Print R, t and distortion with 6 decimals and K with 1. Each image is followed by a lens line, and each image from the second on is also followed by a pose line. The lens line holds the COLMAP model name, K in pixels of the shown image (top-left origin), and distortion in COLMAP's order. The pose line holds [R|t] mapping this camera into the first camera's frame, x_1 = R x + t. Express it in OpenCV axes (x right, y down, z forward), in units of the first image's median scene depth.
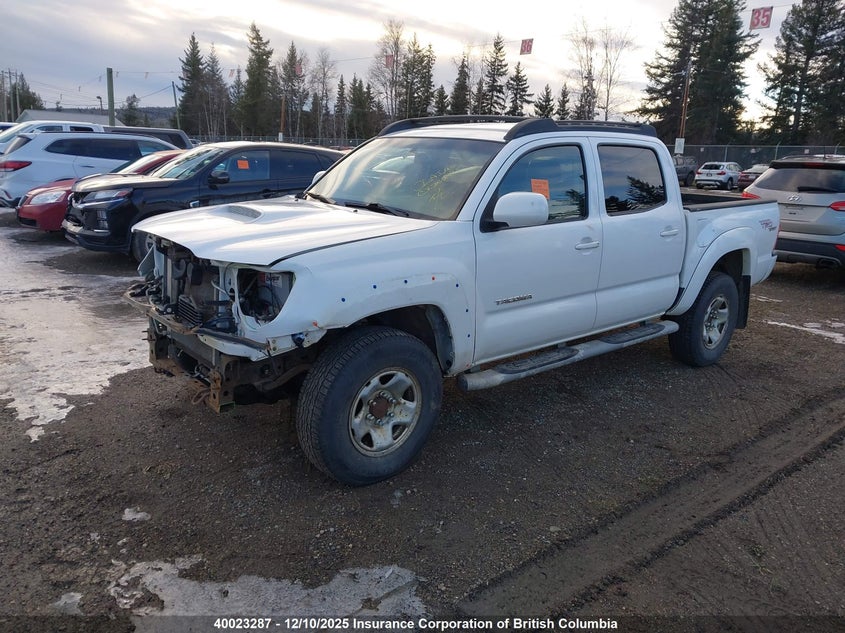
lens RADIAL K [[659.2, 0, 419.5], [0, 659.2, 317.3], [0, 0, 1]] dist [0.016457, -0.006214]
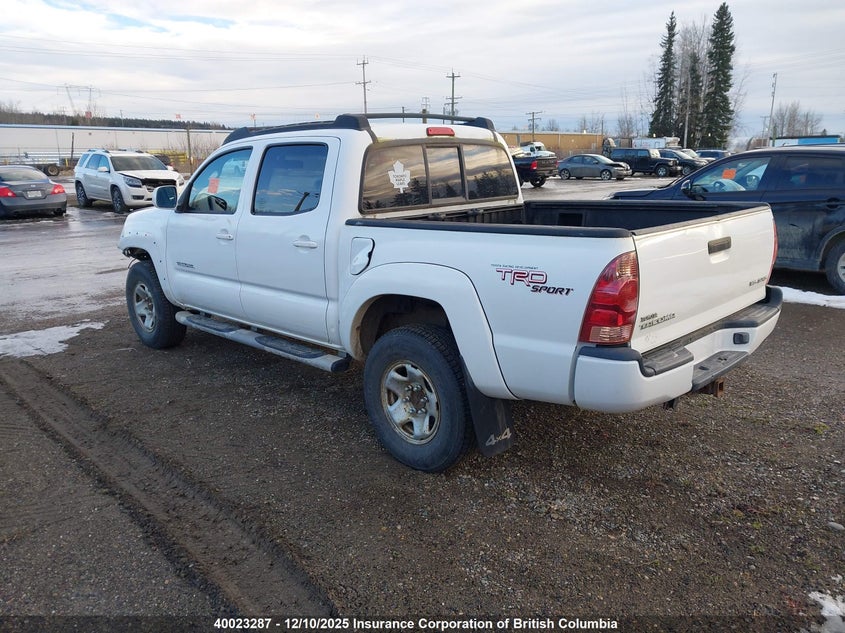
lens RADIAL K [[659.2, 0, 419.5], [0, 659.2, 317.3], [0, 0, 1]] dist [0.016457, -0.006214]
pose [[0.079666, 0.196971, -0.977167, 1.444396], [-0.225653, 0.958399, 0.174791, -0.254301], [0.970945, 0.206576, 0.120799, 1.244442]]
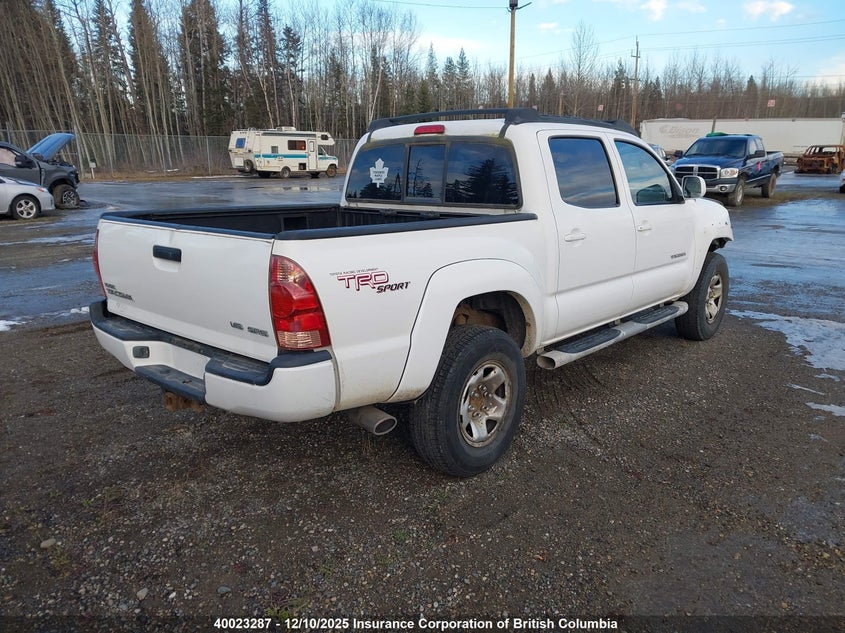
lens RADIAL K [[659.2, 0, 419.5], [0, 659.2, 317.3], [0, 0, 1]] dist [0.016457, -0.006214]
pose [[-0.988179, 0.004435, -0.153243, 0.536250], [-0.067431, 0.885123, 0.460445, -0.576186], [0.137681, 0.465335, -0.874361, 2.381208]]
